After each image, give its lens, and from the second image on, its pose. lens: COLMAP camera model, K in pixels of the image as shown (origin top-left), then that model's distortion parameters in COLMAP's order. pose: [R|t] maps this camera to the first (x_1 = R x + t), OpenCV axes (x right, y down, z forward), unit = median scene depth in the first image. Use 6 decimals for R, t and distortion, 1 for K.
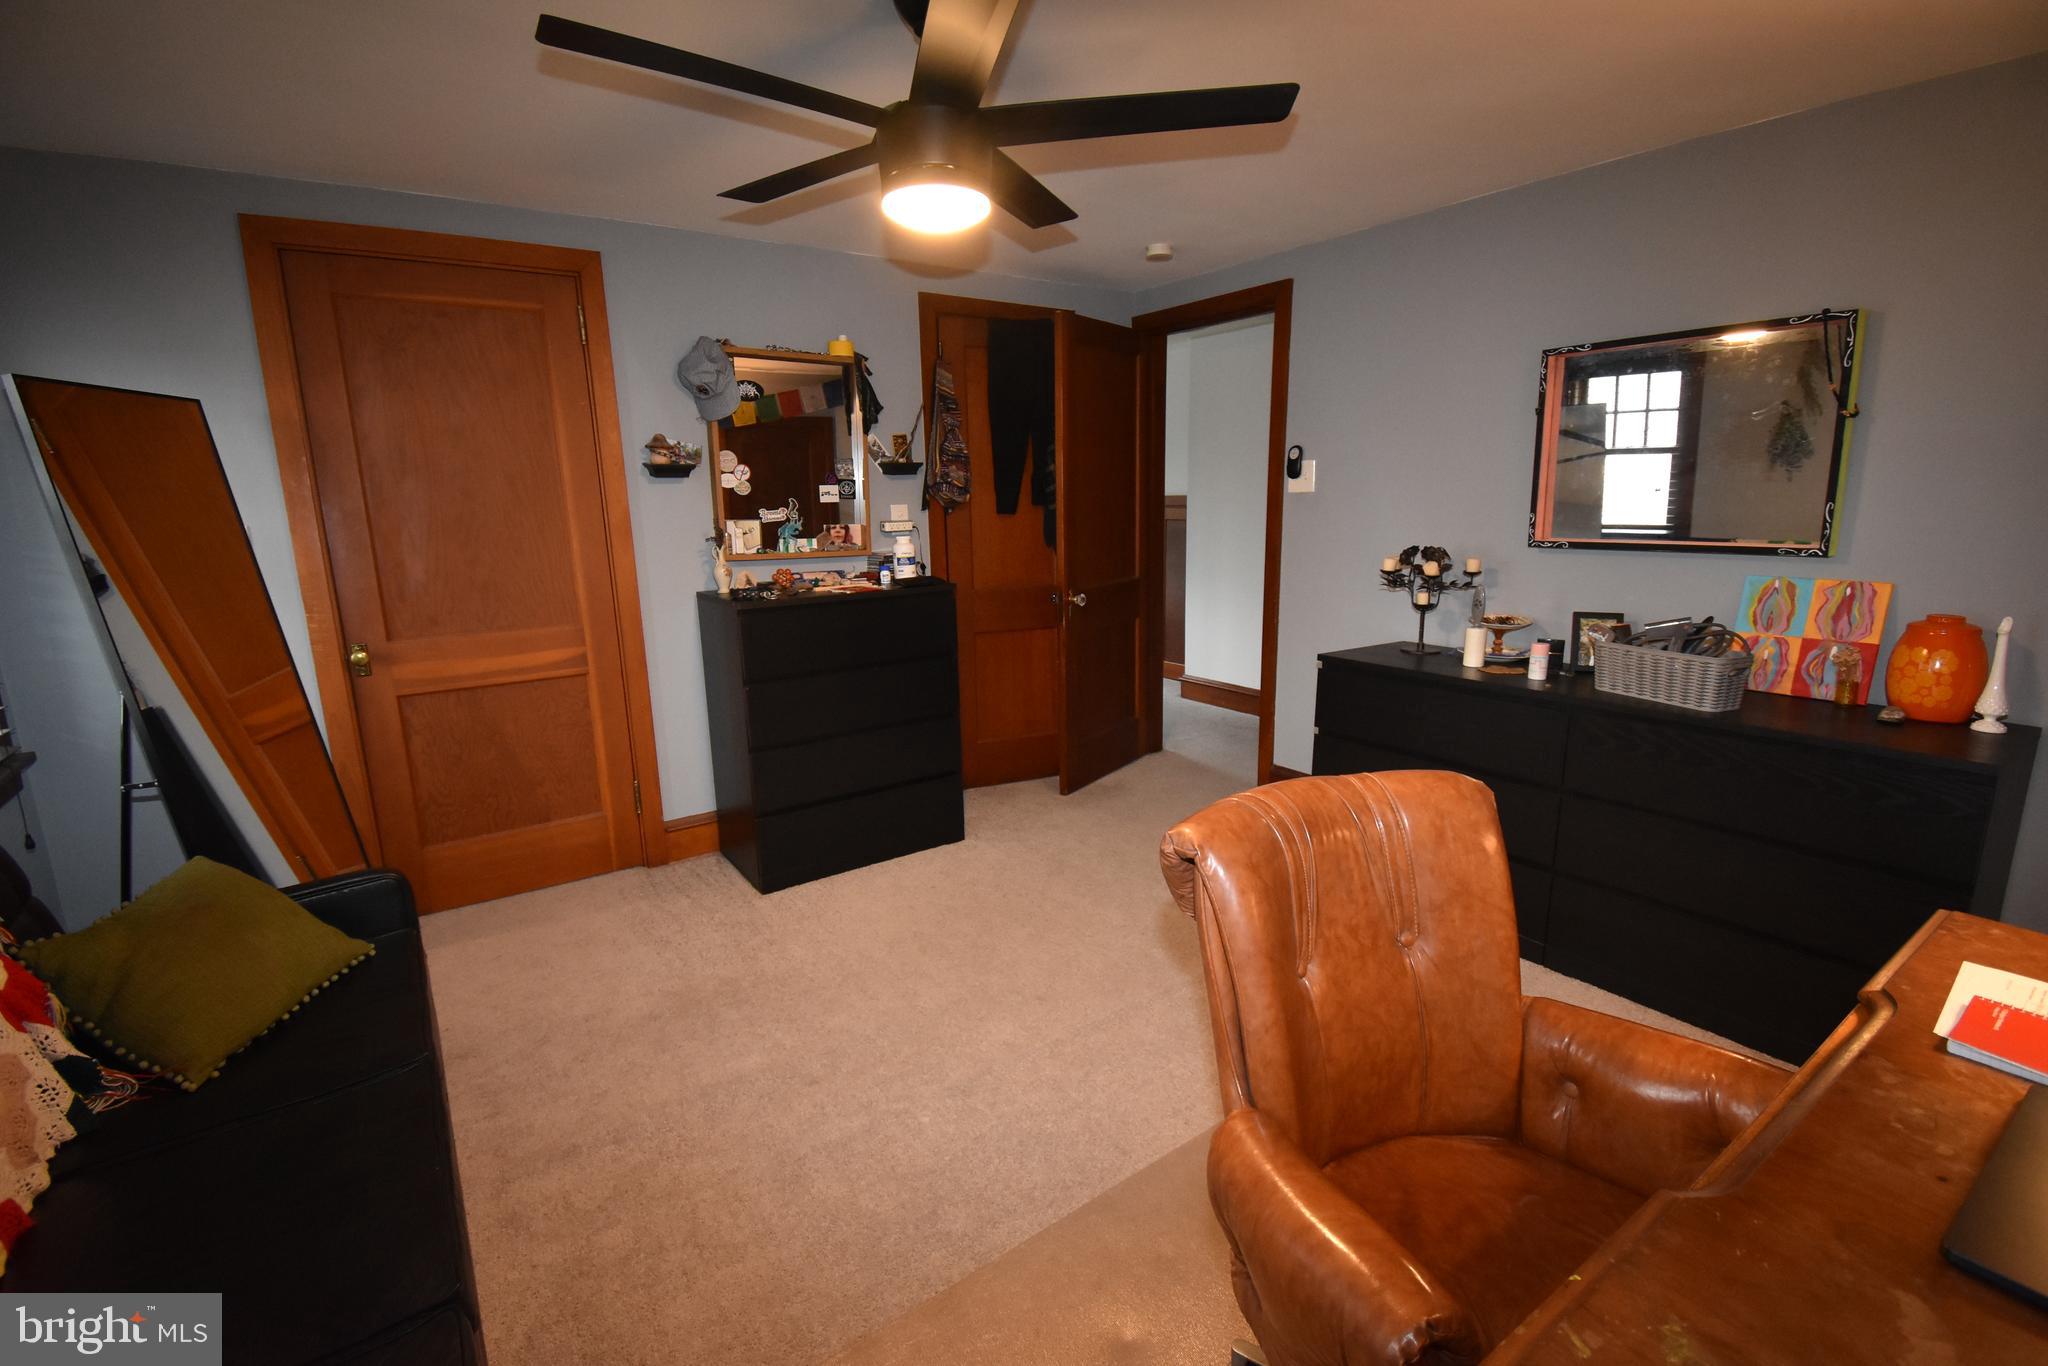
lens RADIAL K [[907.2, 0, 1024.7], [0, 907.2, 683.1], [0, 0, 1]] dist [0.004534, -0.001186]
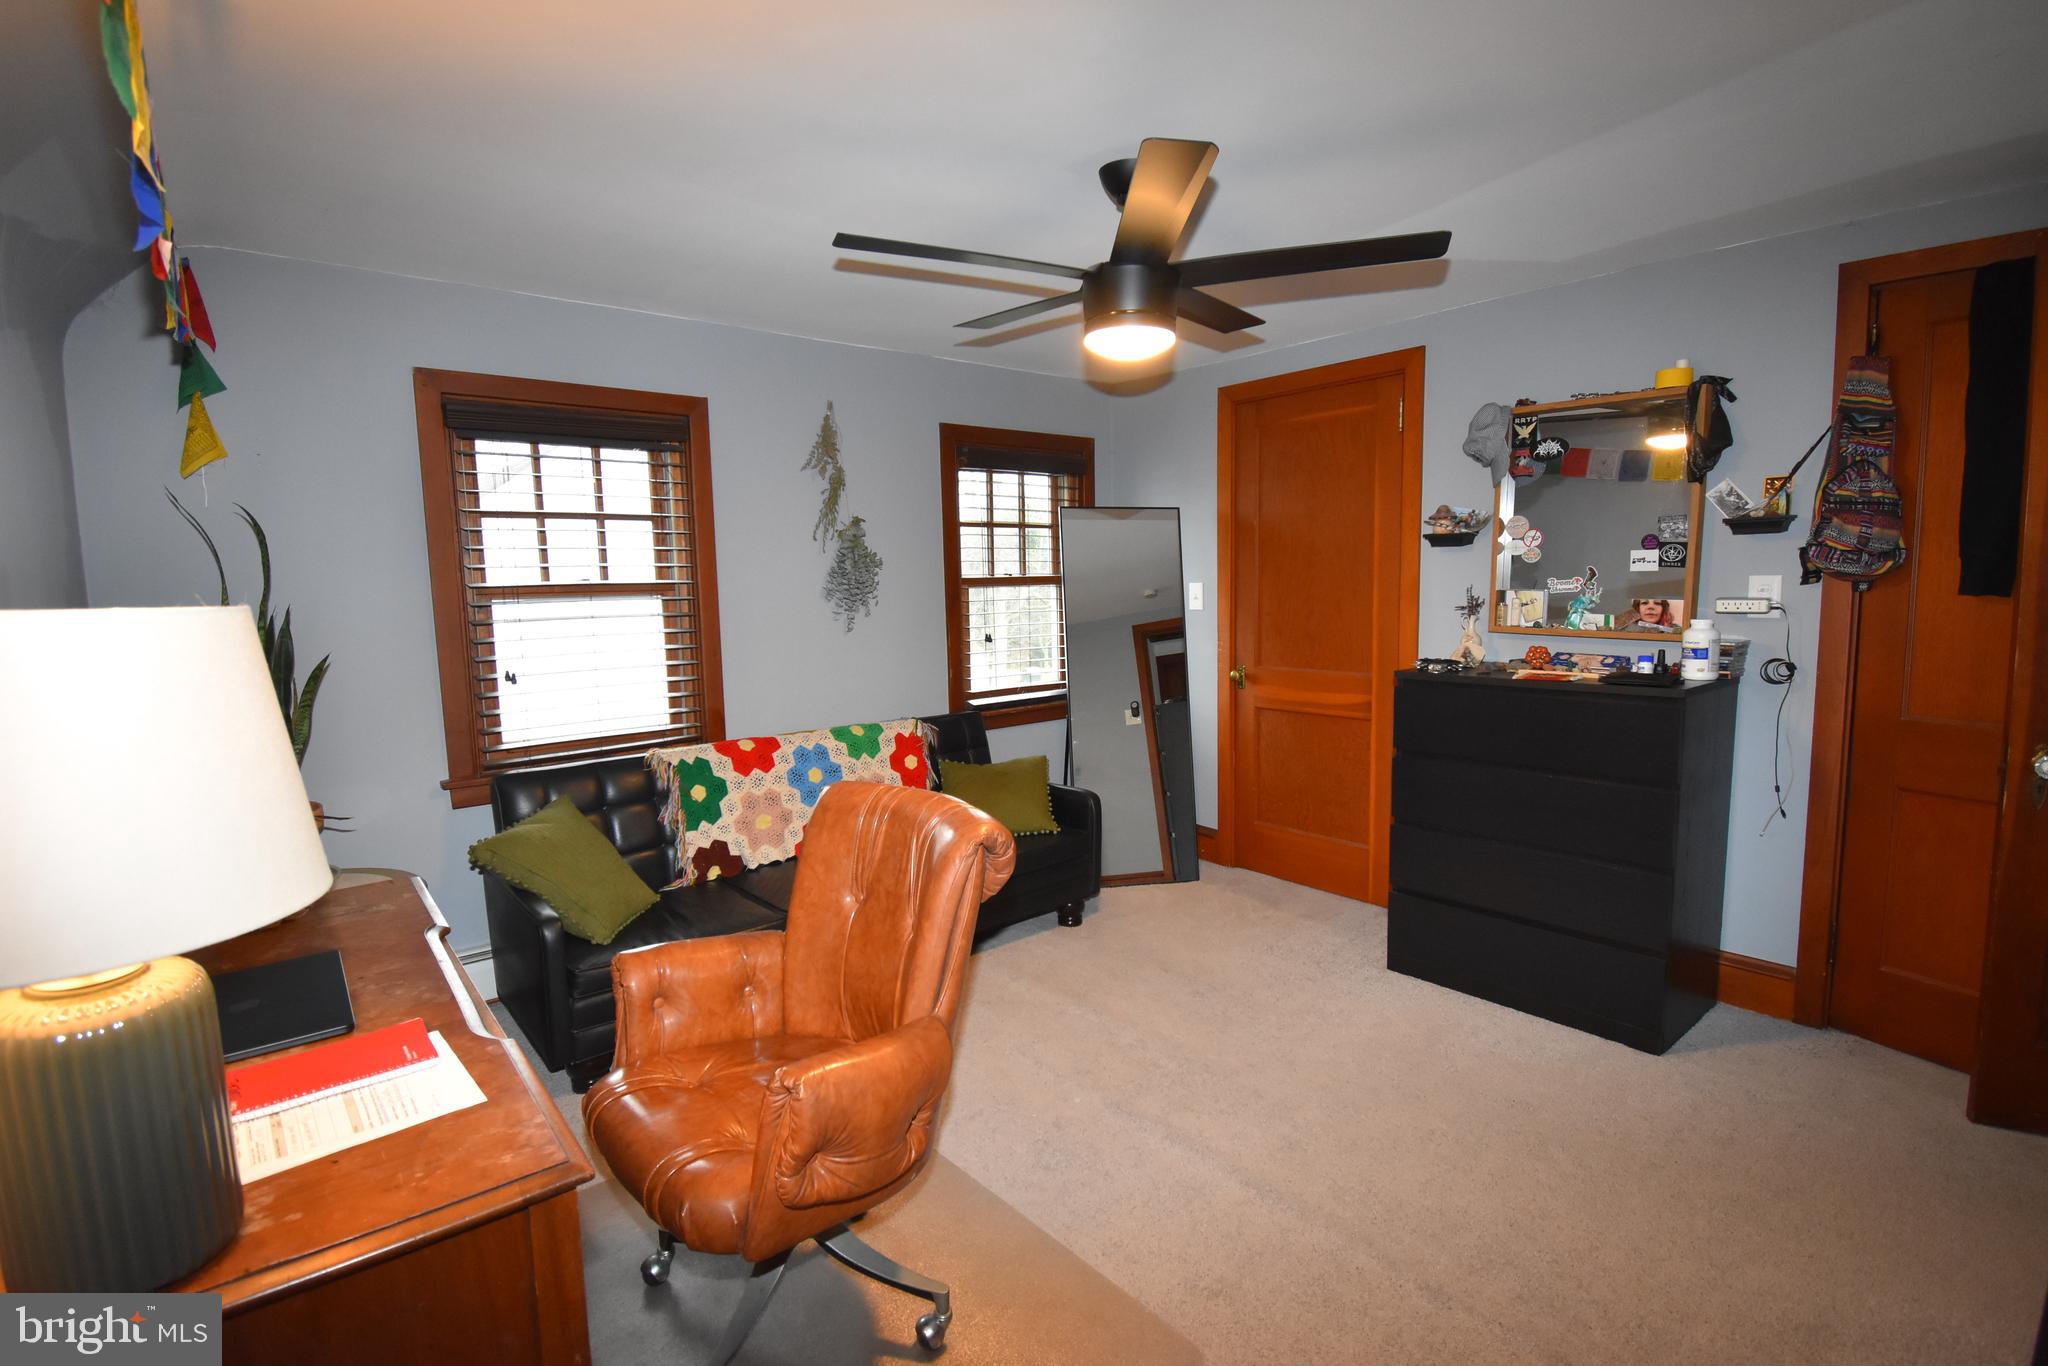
lens RADIAL K [[978.5, 0, 1031.3], [0, 978.5, 676.0], [0, 0, 1]] dist [0.006696, 0.000362]
pose [[0.065980, 0.116225, -0.991029, 0.643298], [-0.195310, 0.975486, 0.101399, -0.097743], [0.978520, 0.186867, 0.087062, 0.444161]]
